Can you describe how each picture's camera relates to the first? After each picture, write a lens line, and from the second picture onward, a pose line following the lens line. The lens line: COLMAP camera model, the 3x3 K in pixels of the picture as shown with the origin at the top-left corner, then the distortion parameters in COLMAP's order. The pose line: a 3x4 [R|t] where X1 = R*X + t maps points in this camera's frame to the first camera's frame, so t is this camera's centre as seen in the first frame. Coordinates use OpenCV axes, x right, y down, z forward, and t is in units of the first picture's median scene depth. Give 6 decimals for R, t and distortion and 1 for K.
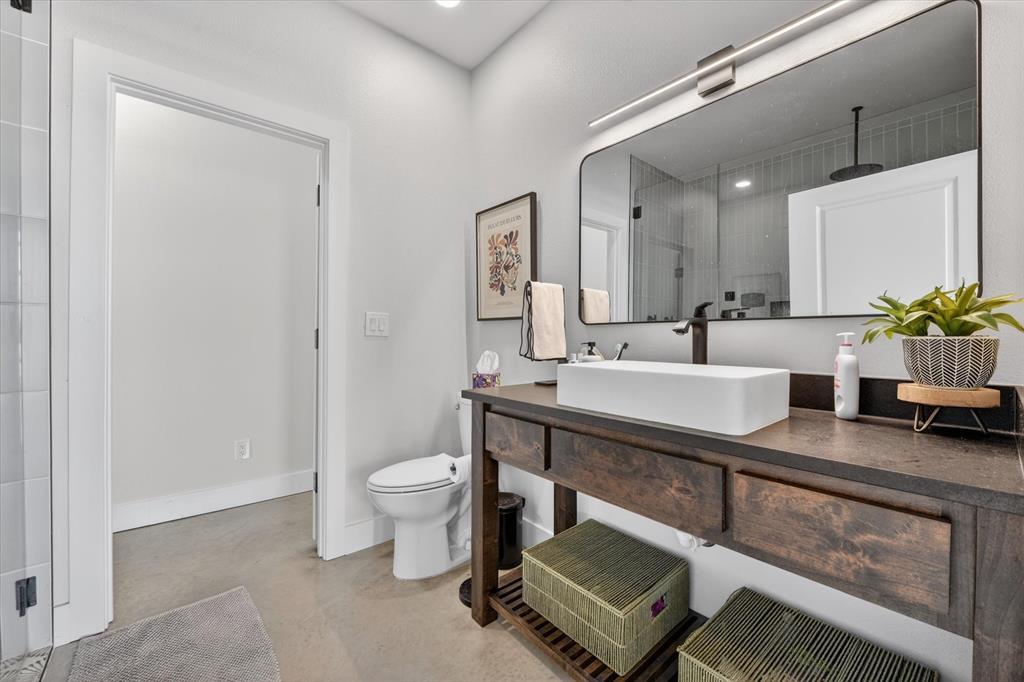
lens RADIAL K [[414.1, 0, 516.4], [0, 414.1, 336.1], [0, 0, 1]] dist [-0.010936, -0.000149]
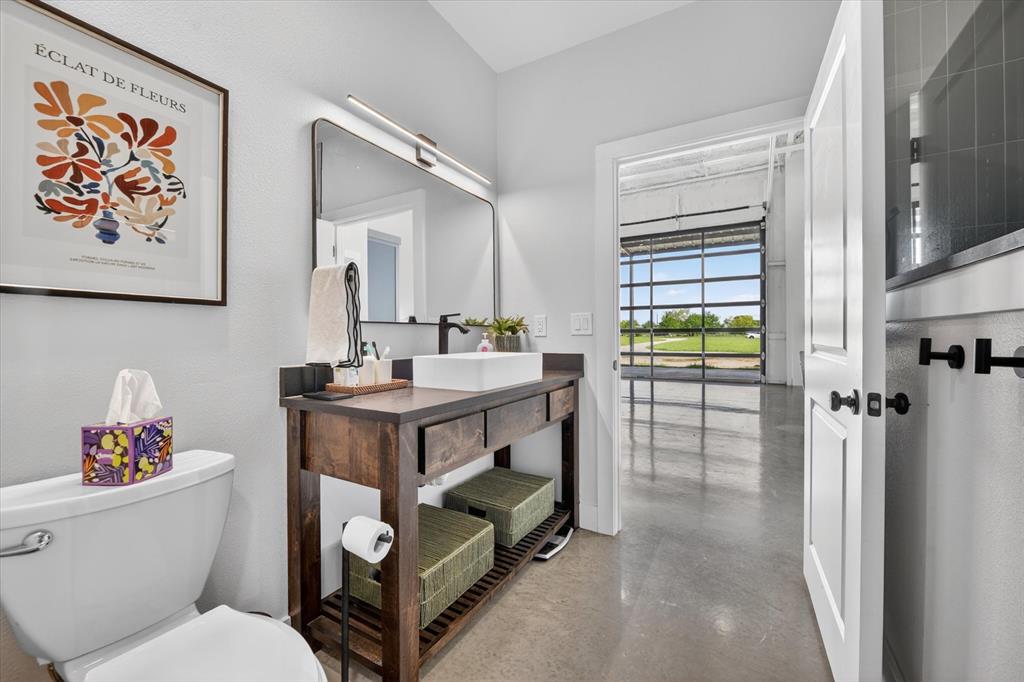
lens RADIAL K [[414.1, 0, 514.4], [0, 414.1, 337.4], [0, 0, 1]] dist [-0.010936, -0.000149]
pose [[-0.357204, -0.003163, 0.934021, -0.610929], [0.003238, 0.999984, 0.004625, 0.001298], [-0.934021, 0.004676, -0.357188, 0.774227]]
